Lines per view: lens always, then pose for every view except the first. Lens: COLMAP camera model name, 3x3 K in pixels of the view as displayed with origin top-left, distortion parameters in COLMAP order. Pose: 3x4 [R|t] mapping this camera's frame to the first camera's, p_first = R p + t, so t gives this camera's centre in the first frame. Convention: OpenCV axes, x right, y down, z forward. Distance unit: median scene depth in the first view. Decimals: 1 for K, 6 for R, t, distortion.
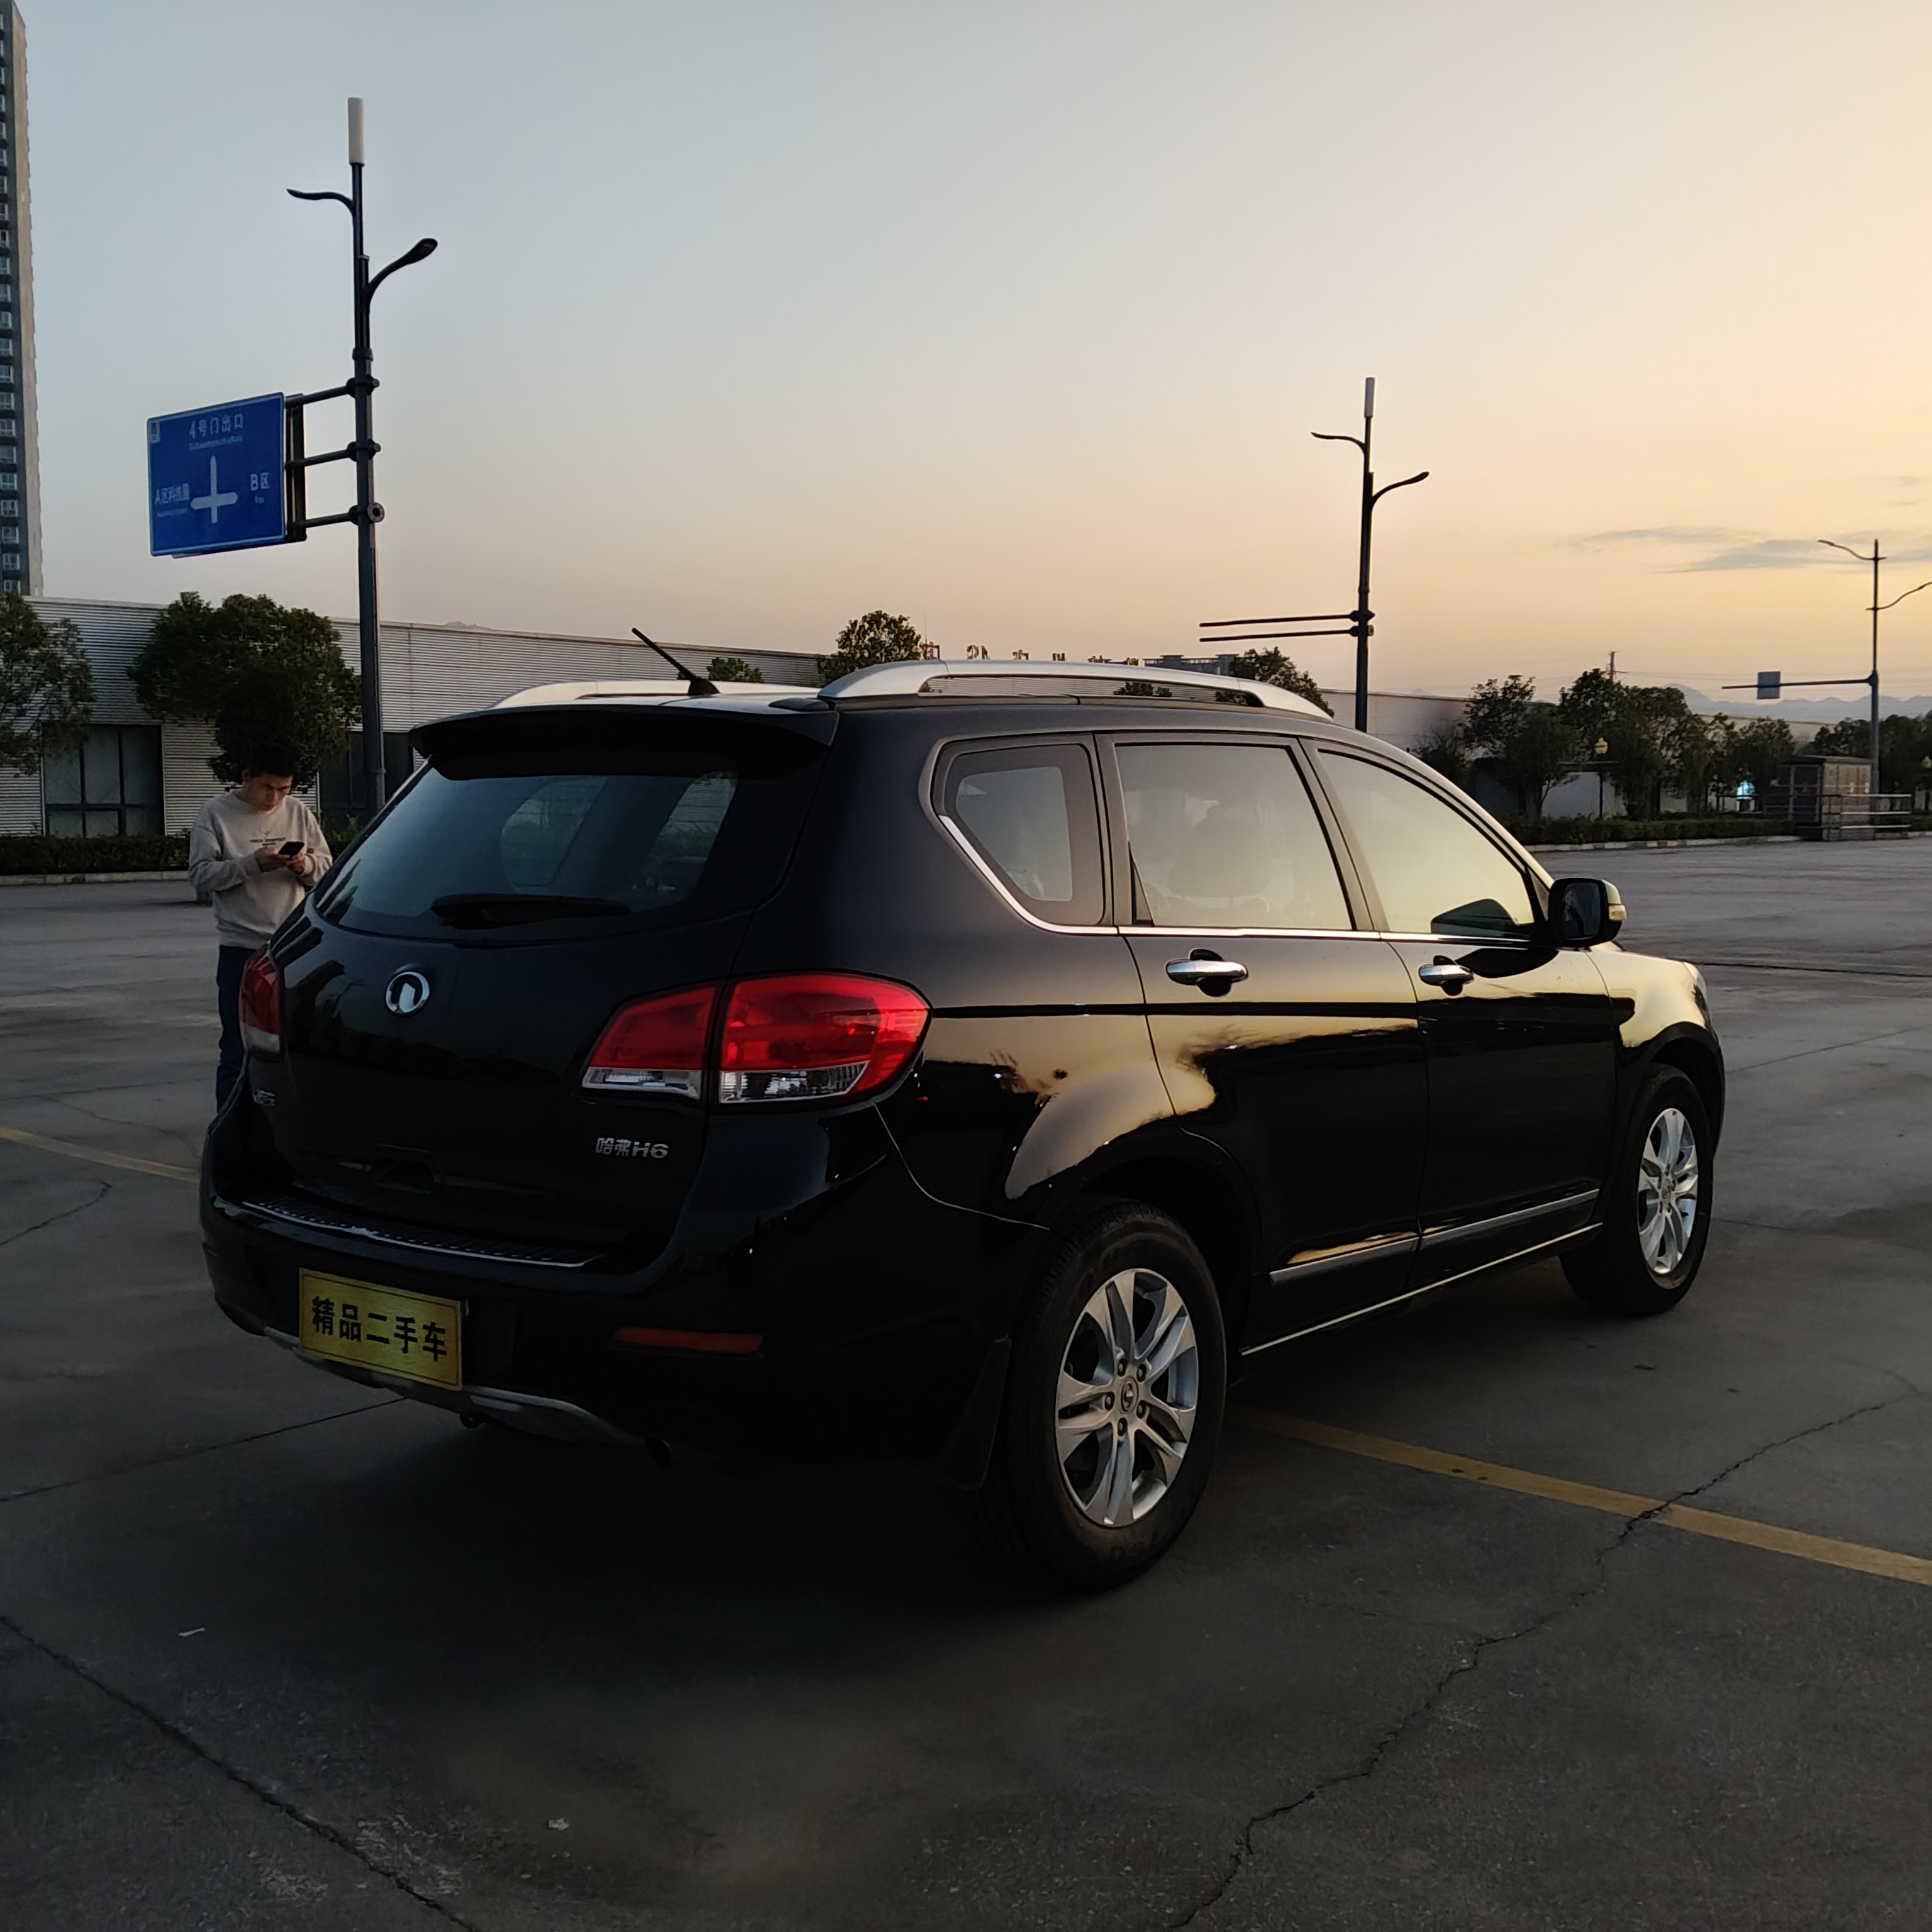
lens RADIAL K [[2082.6, 0, 968.5], [0, 2082.6, 970.7], [0, 0, 1]] dist [0.137158, -0.399861]
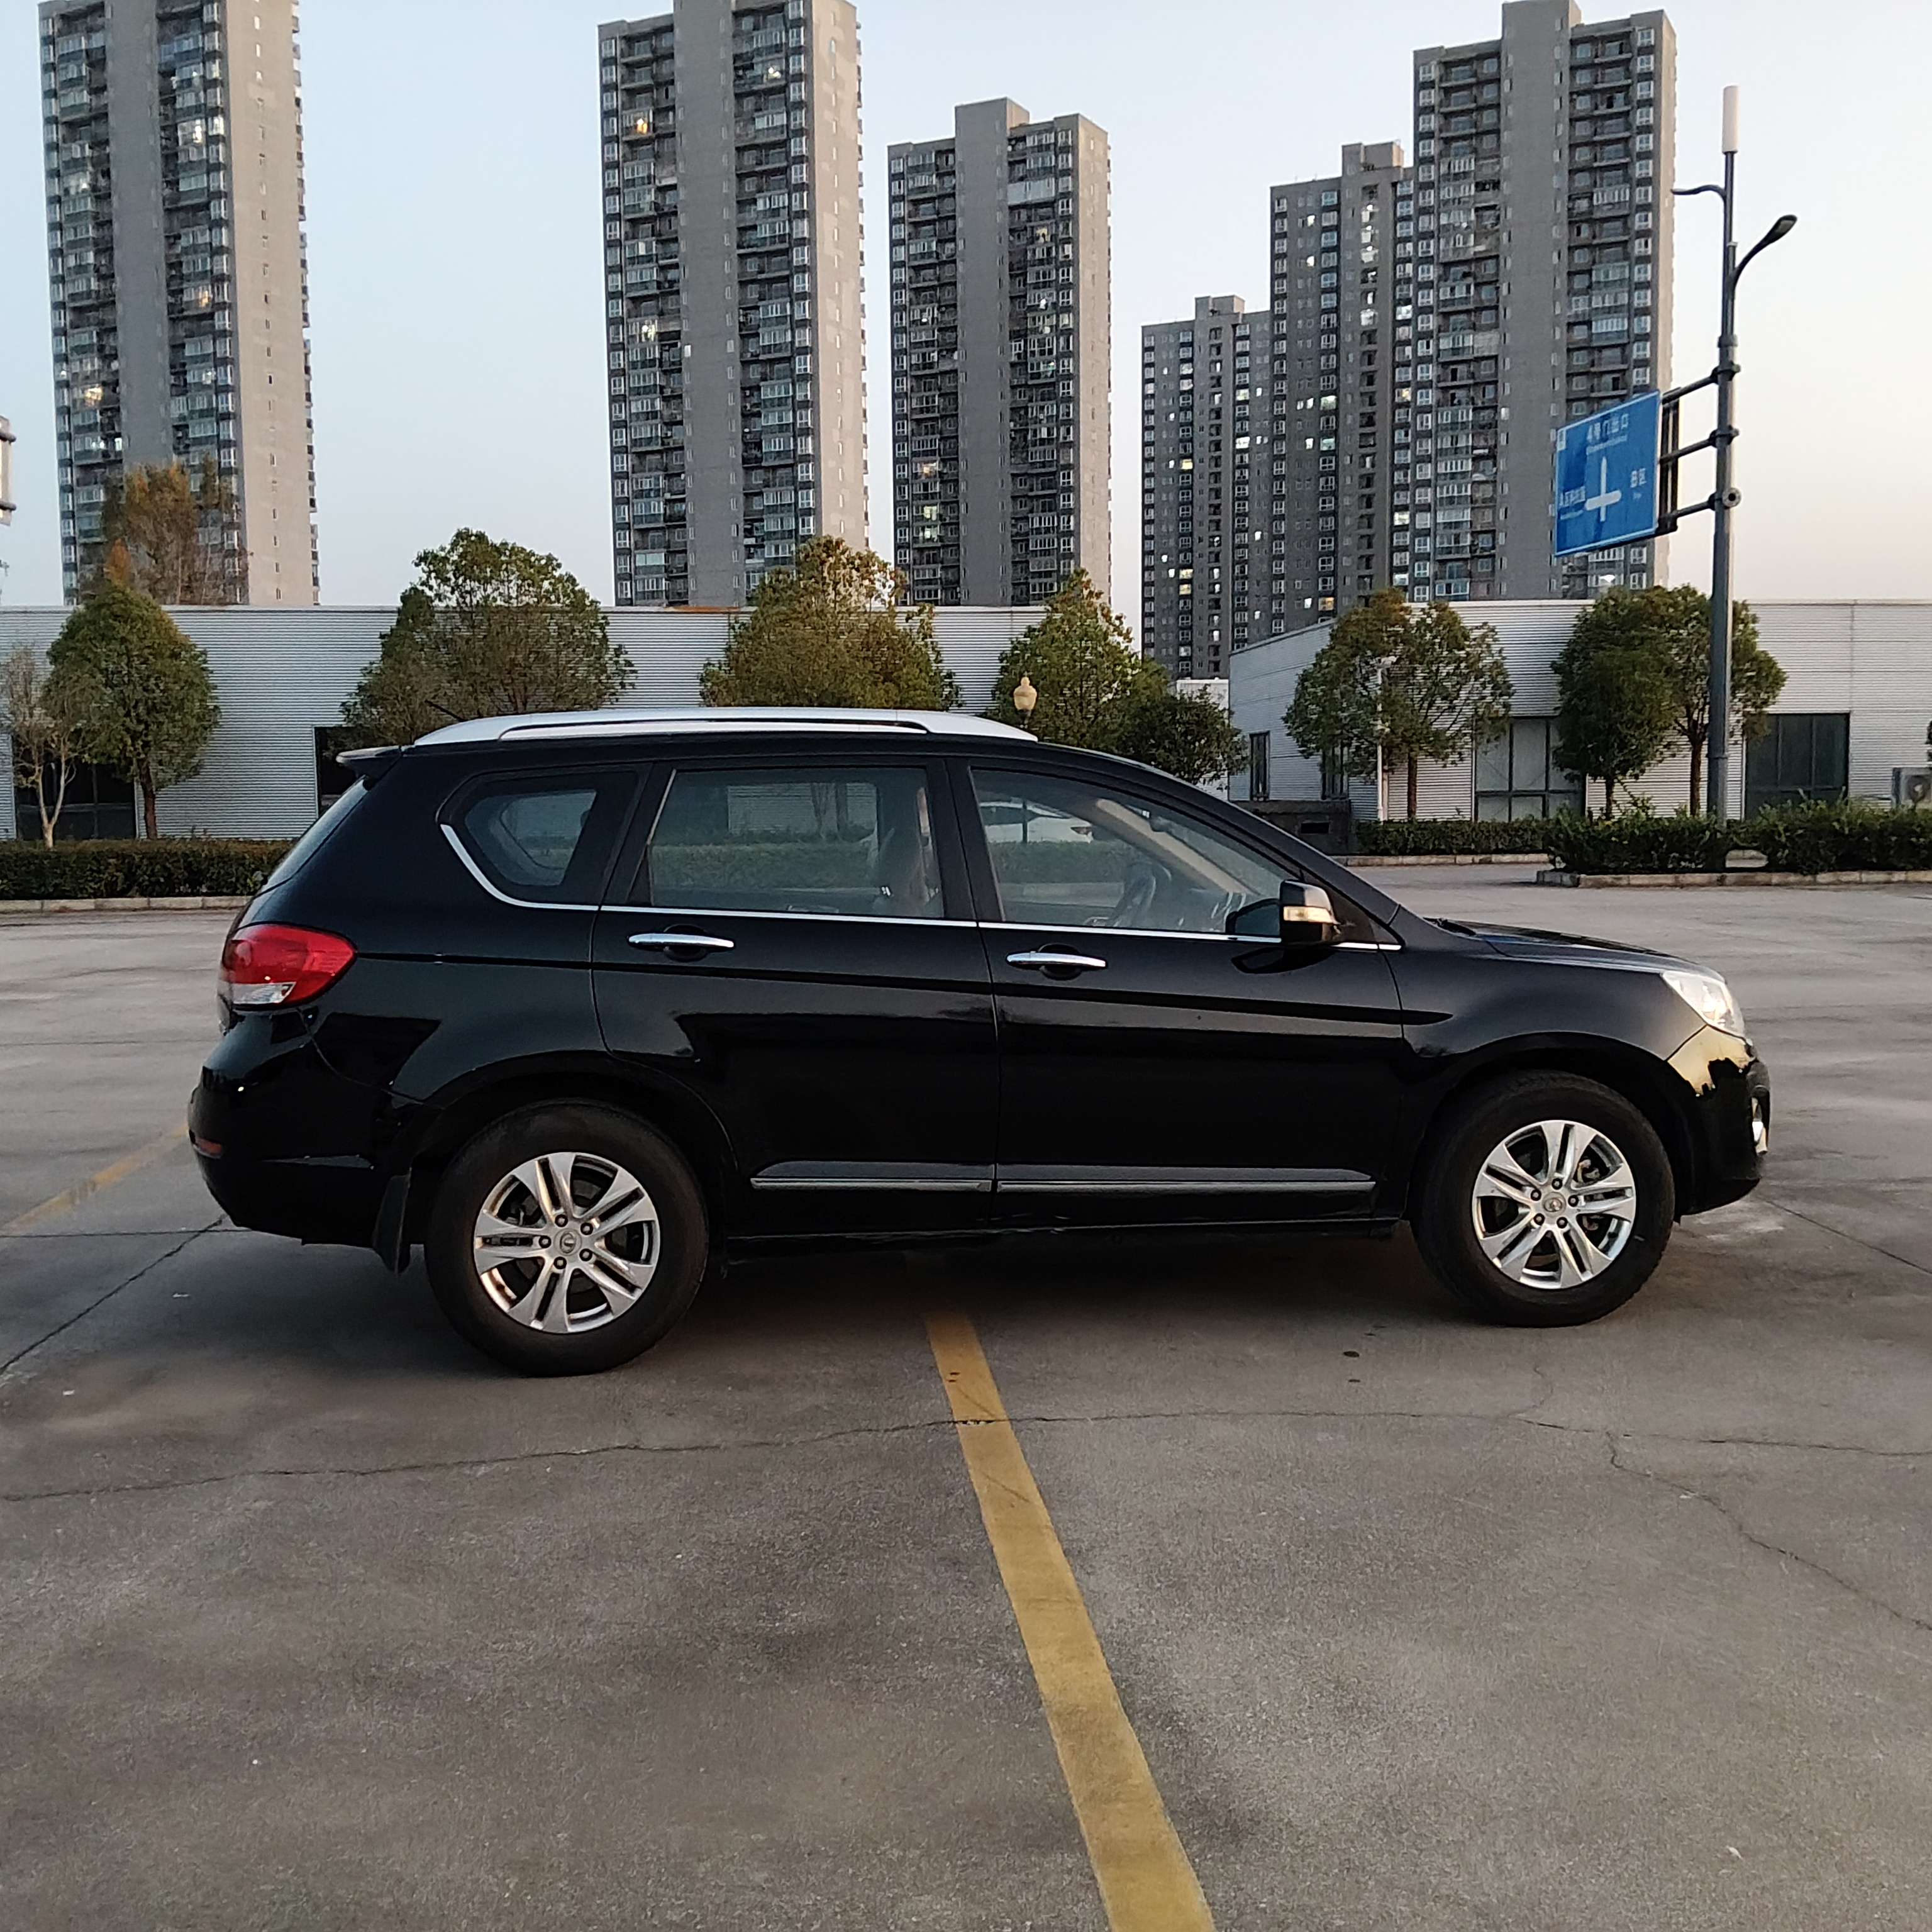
lens RADIAL K [[2082.6, 0, 968.5], [0, 2082.6, 970.7], [0, 0, 1]] dist [0.137158, -0.399861]
pose [[0.735782, 0.049959, -0.675373, 0.139725], [-0.043779, 0.998698, 0.026181, -0.003001], [0.675802, 0.010304, 0.737011, 0.017392]]
